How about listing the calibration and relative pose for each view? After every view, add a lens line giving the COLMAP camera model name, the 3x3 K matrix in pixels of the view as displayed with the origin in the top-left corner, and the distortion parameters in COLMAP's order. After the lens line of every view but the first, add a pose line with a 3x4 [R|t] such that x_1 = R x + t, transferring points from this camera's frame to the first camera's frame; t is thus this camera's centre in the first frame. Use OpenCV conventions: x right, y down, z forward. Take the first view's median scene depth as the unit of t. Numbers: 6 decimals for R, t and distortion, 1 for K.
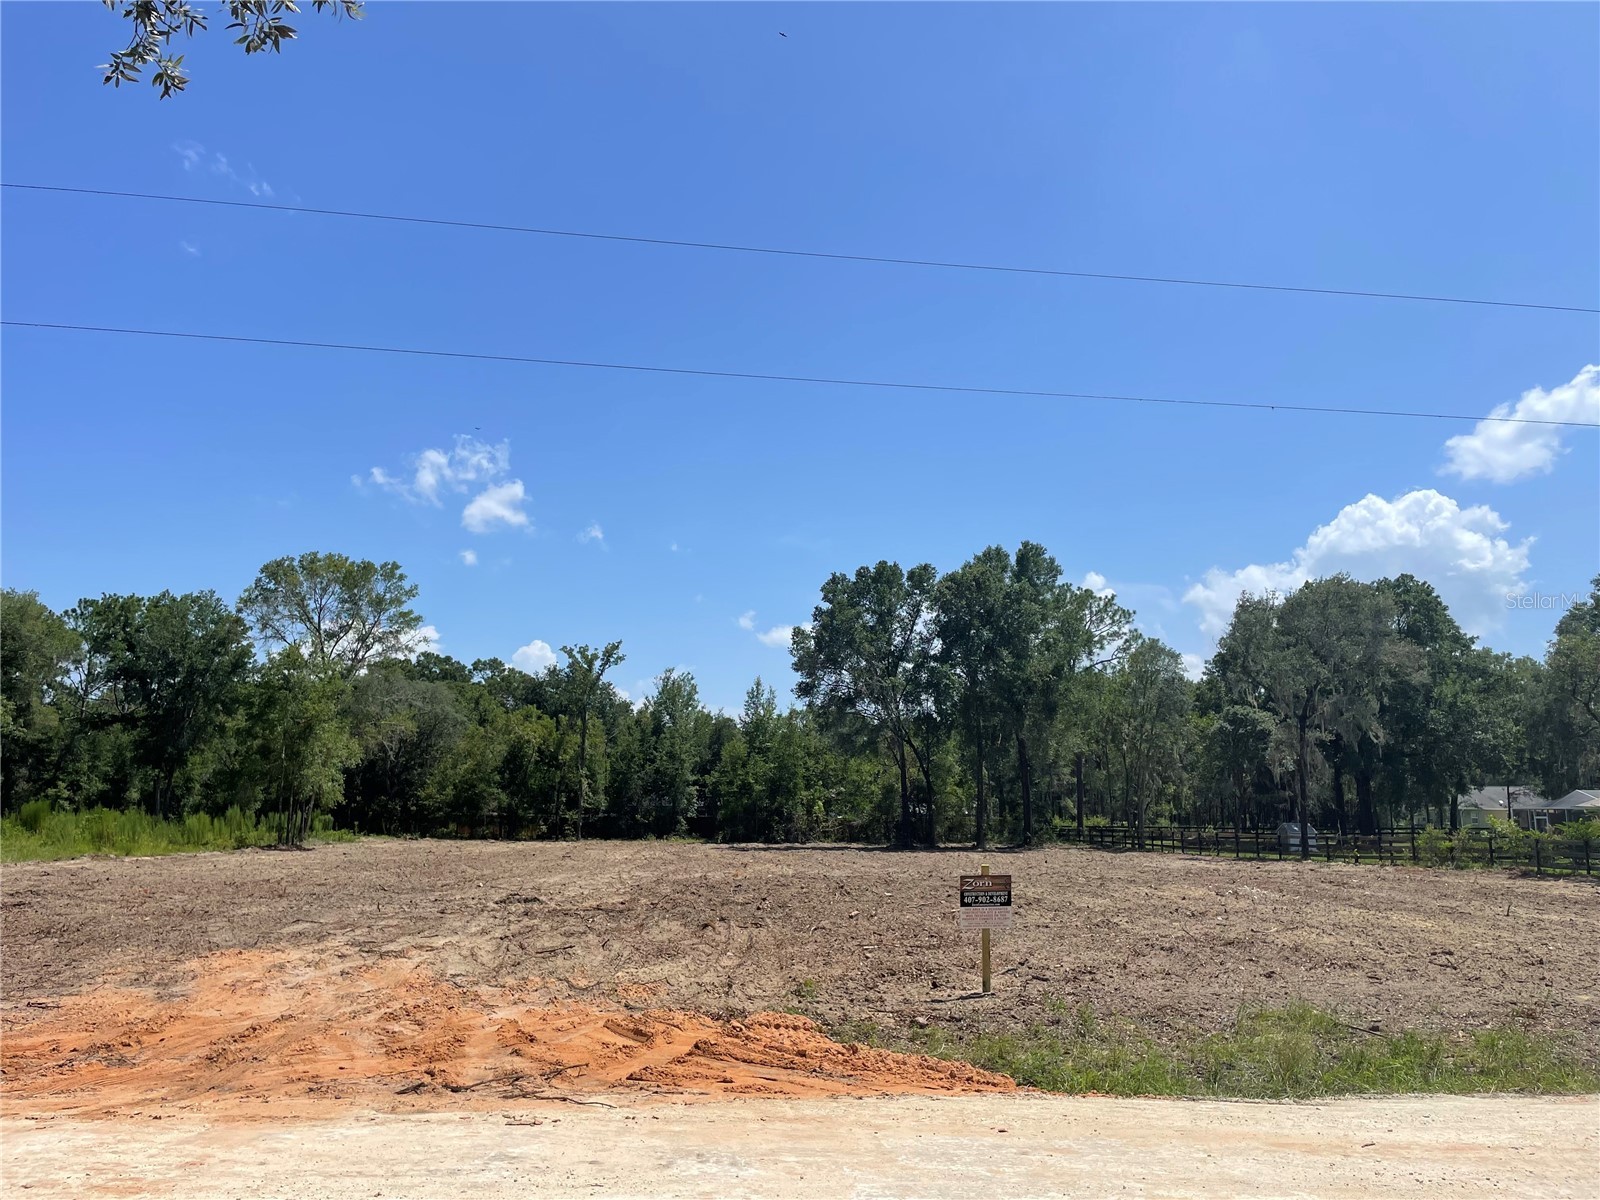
lens RADIAL K [[1214.4, 0, 800.0], [0, 1214.4, 600.0], [0, 0, 1]] dist [0.079545, -0.161048]
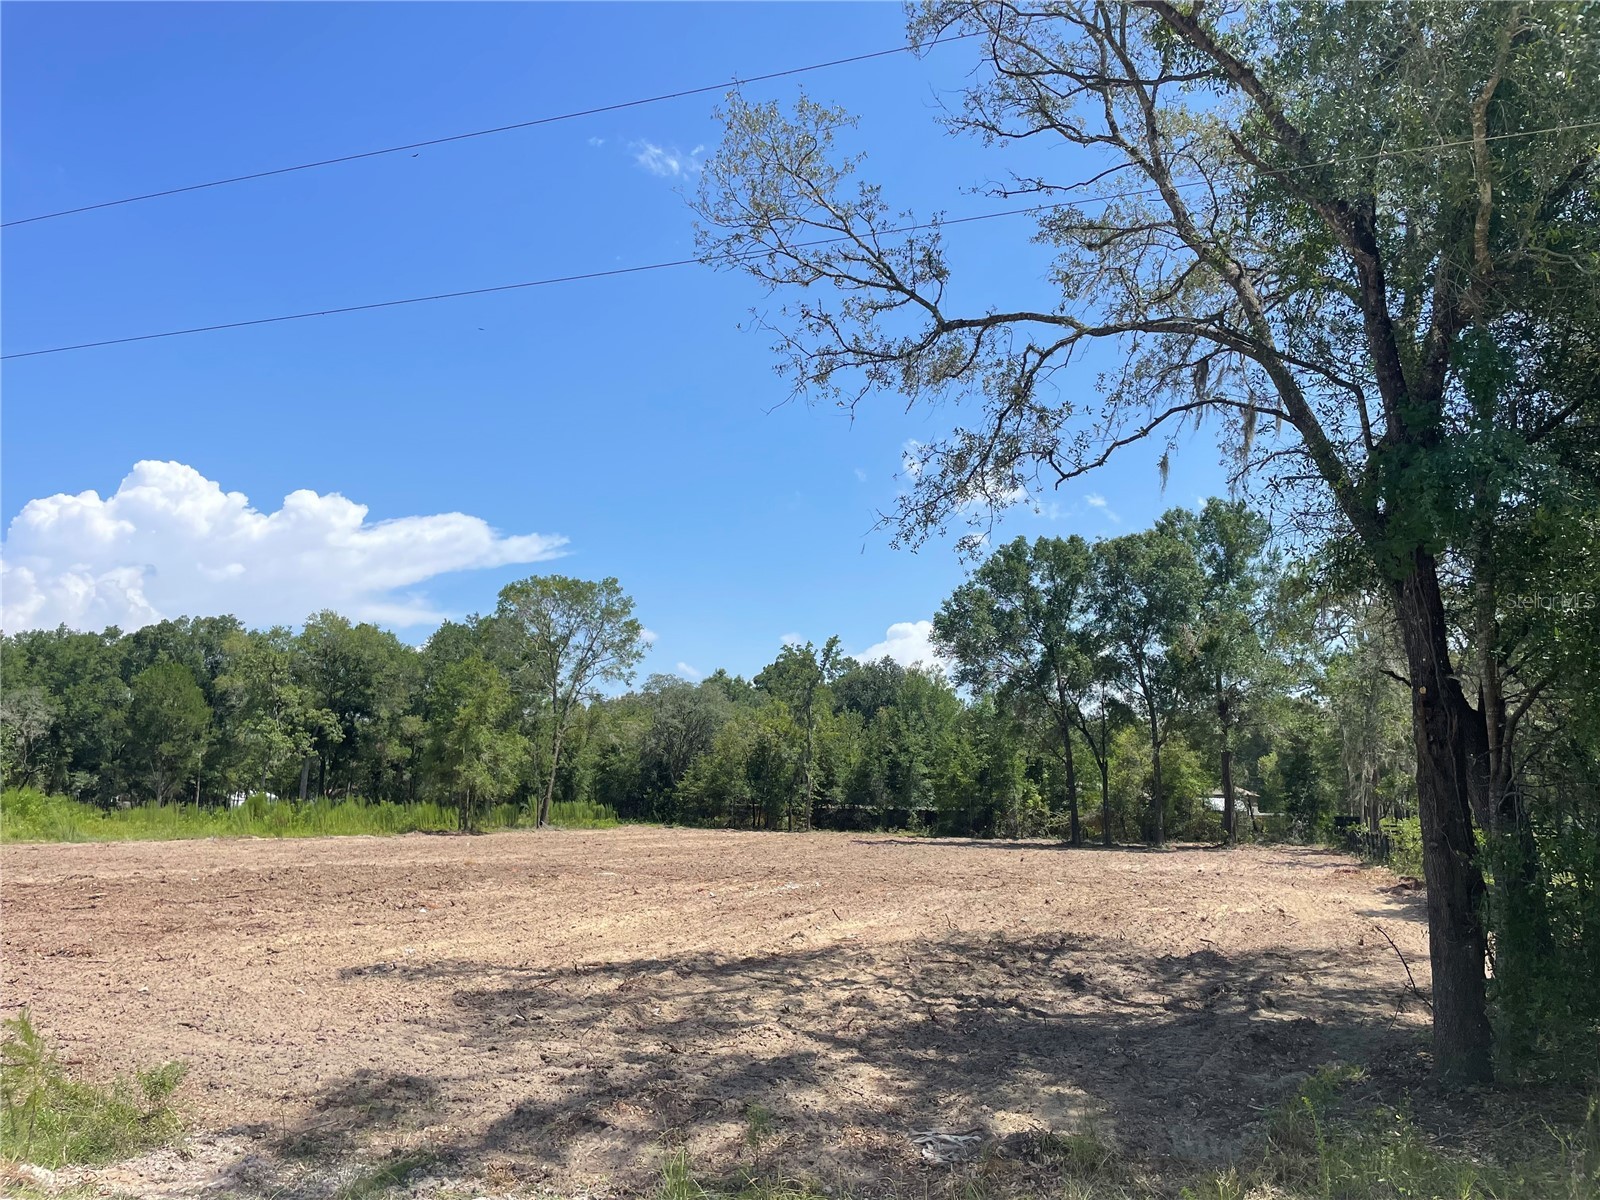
lens RADIAL K [[1214.4, 0, 800.0], [0, 1214.4, 600.0], [0, 0, 1]] dist [0.079545, -0.161048]
pose [[0.897224, -0.068068, -0.436297, 0.275409], [0.069077, 0.997519, -0.013572, 0.015292], [0.436139, -0.017962, 0.899700, 0.074272]]
